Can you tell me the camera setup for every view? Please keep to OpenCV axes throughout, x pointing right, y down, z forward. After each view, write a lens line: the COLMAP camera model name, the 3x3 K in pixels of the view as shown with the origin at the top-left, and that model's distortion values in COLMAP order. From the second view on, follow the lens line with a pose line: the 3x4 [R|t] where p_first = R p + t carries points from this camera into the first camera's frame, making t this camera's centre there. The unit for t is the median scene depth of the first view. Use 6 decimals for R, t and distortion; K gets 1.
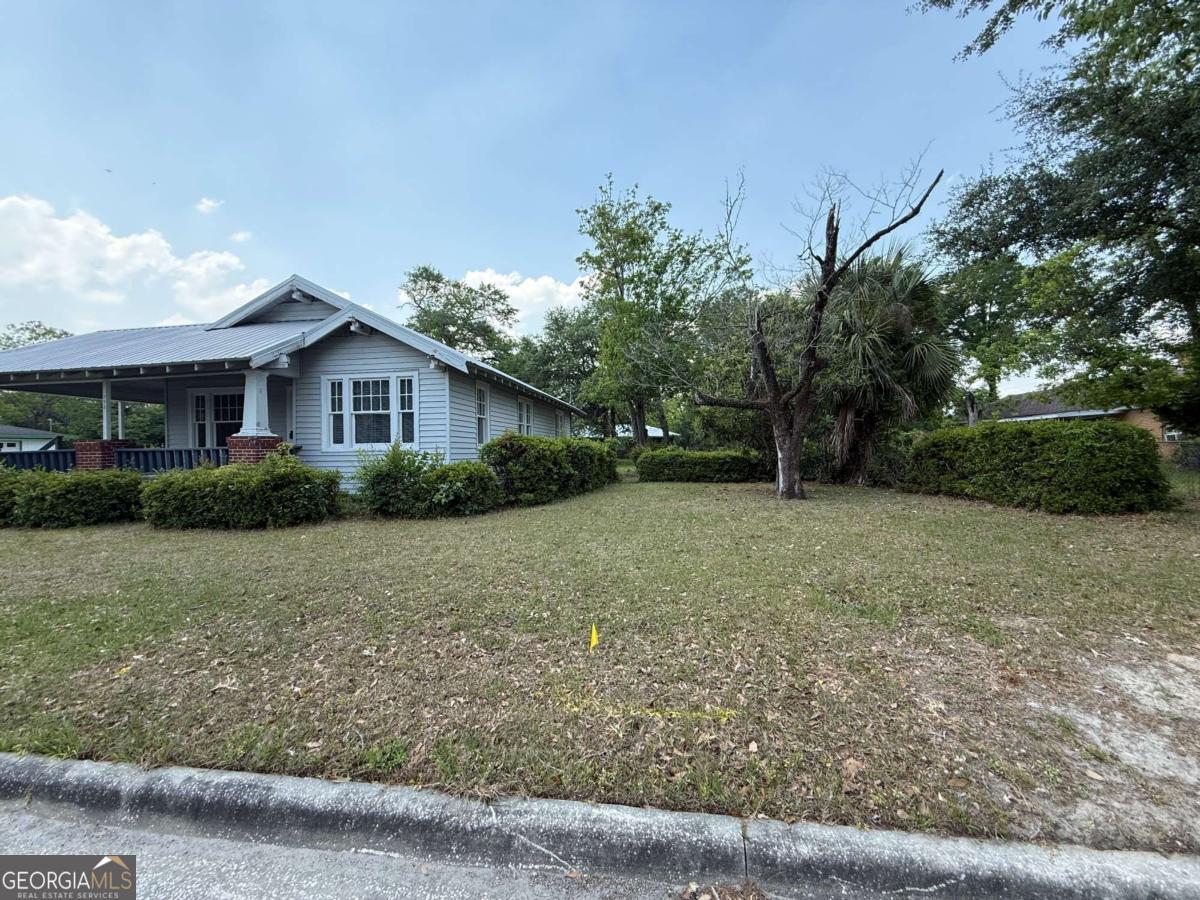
lens RADIAL K [[481.6, 0, 593.3], [0, 481.6, 449.6], [0, 0, 1]] dist [0.001444, 0.000149]
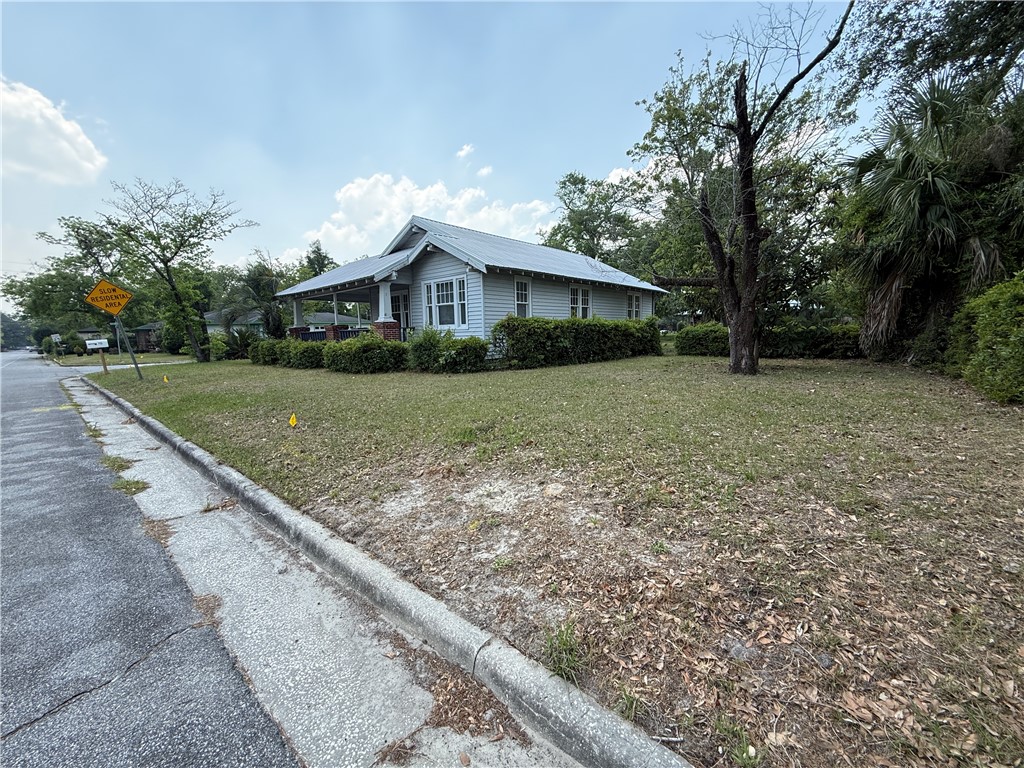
lens RADIAL K [[410.9, 0, 513.2], [0, 410.9, 385.2], [0, 0, 1]] dist [0.001444, 0.000149]
pose [[0.842279, 0.063009, -0.535346, 0.425691], [0.014210, 0.990204, 0.138903, -0.001039], [0.538854, -0.124602, 0.833133, 0.004482]]
